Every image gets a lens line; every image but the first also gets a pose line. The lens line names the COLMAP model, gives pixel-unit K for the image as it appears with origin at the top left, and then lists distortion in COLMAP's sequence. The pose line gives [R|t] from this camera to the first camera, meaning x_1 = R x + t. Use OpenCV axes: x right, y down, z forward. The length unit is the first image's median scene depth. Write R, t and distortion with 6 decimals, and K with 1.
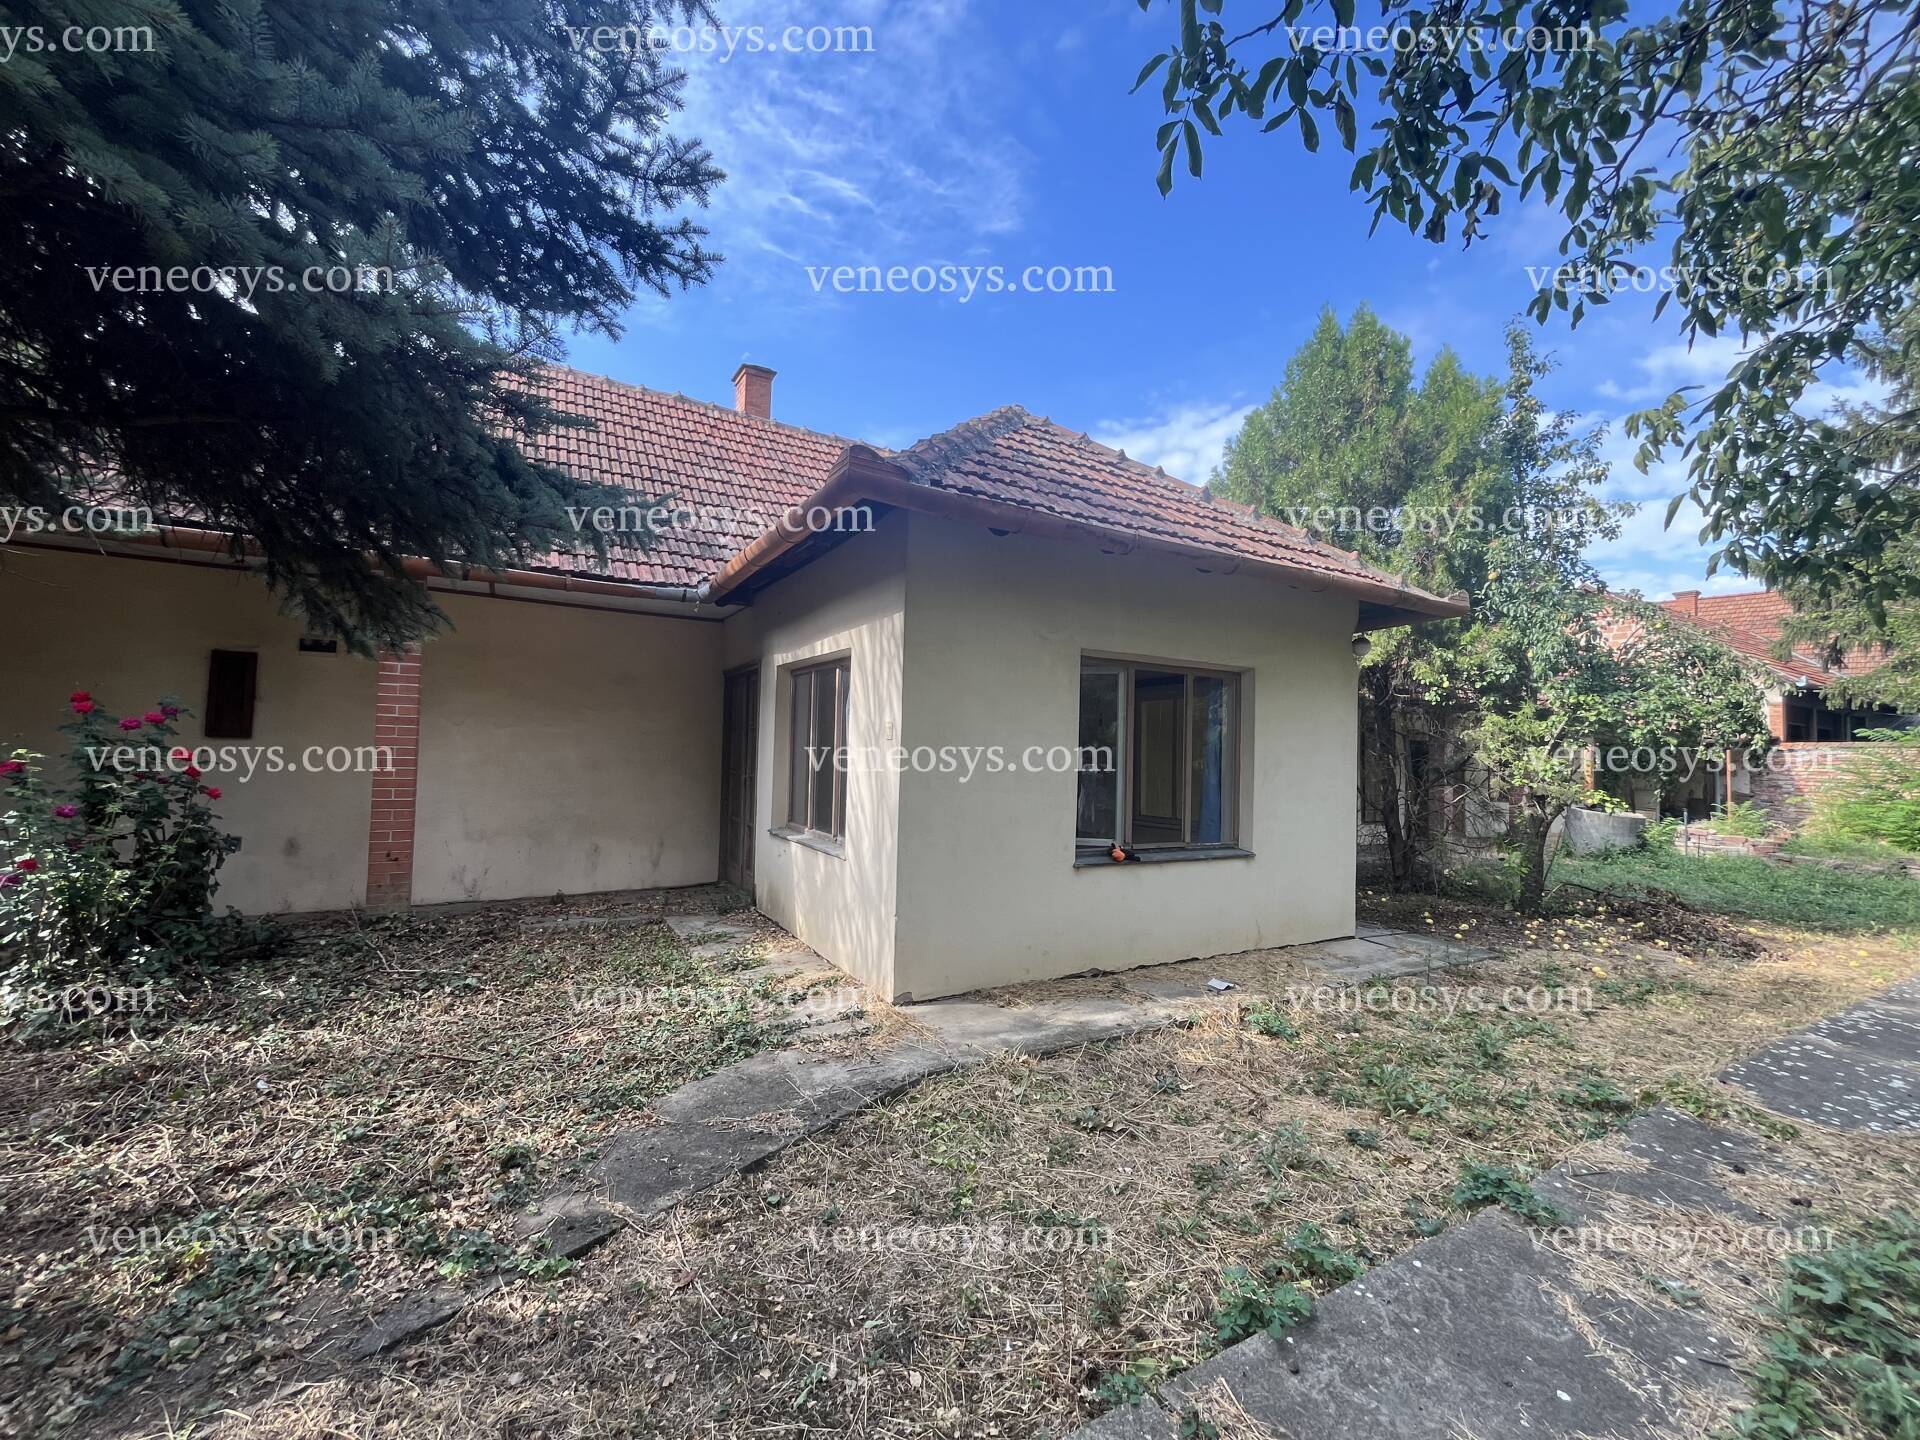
lens RADIAL K [[780.4, 0, 956.1], [0, 780.4, 716.3], [0, 0, 1]] dist [-0.003268, 0.000415]
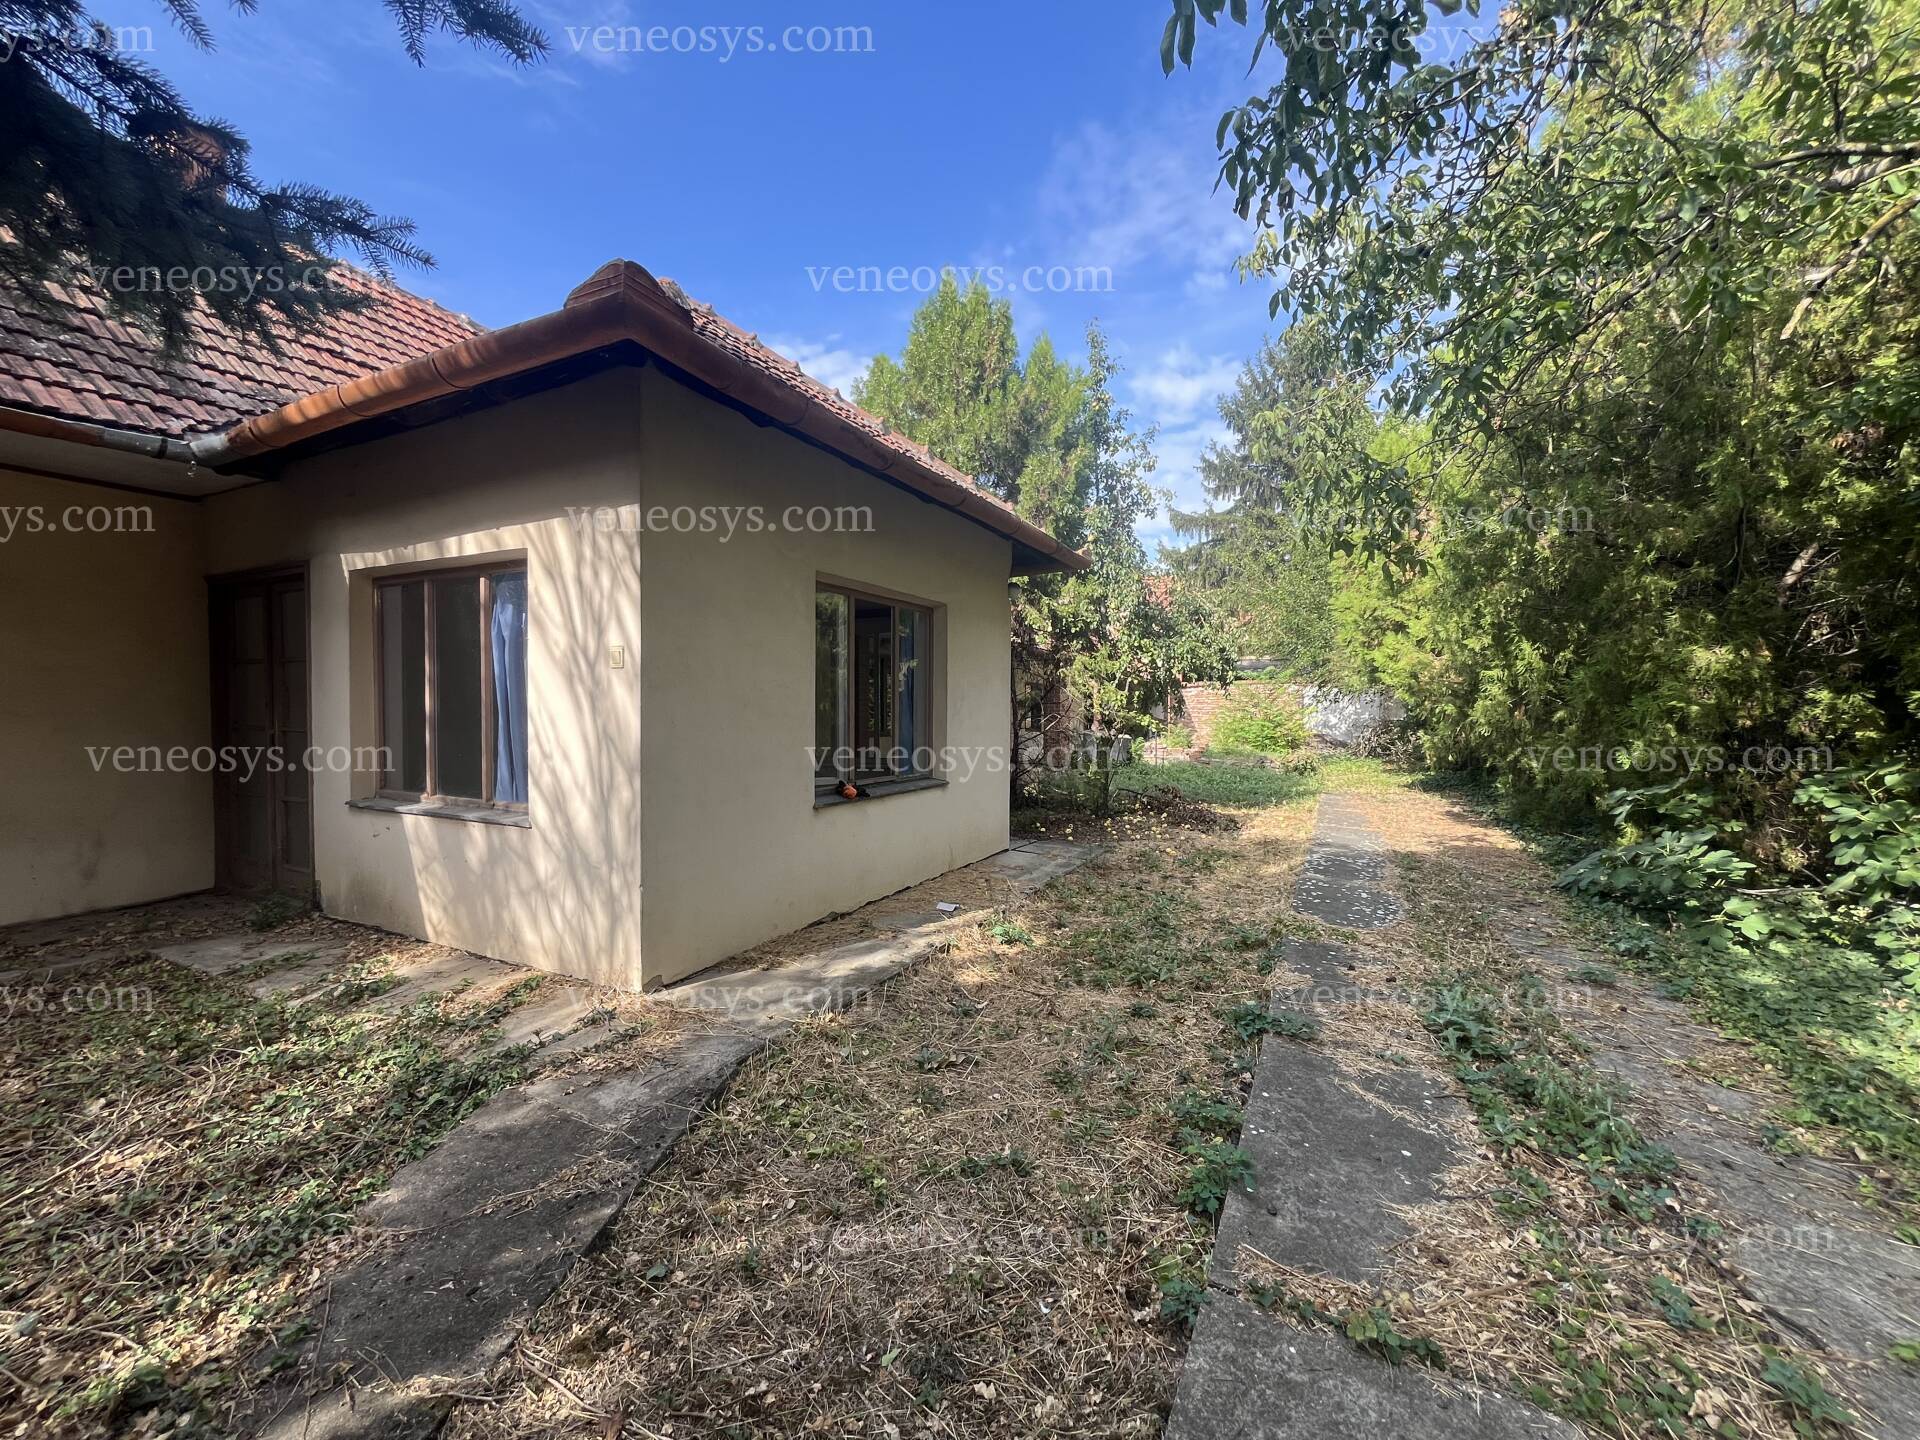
lens RADIAL K [[780.4, 0, 956.1], [0, 780.4, 716.3], [0, 0, 1]] dist [-0.003268, 0.000415]
pose [[0.836741, -0.030404, 0.546754, -0.226730], [-0.006854, 0.997798, 0.065975, 0.023357], [-0.547556, -0.058951, 0.834690, 0.149329]]
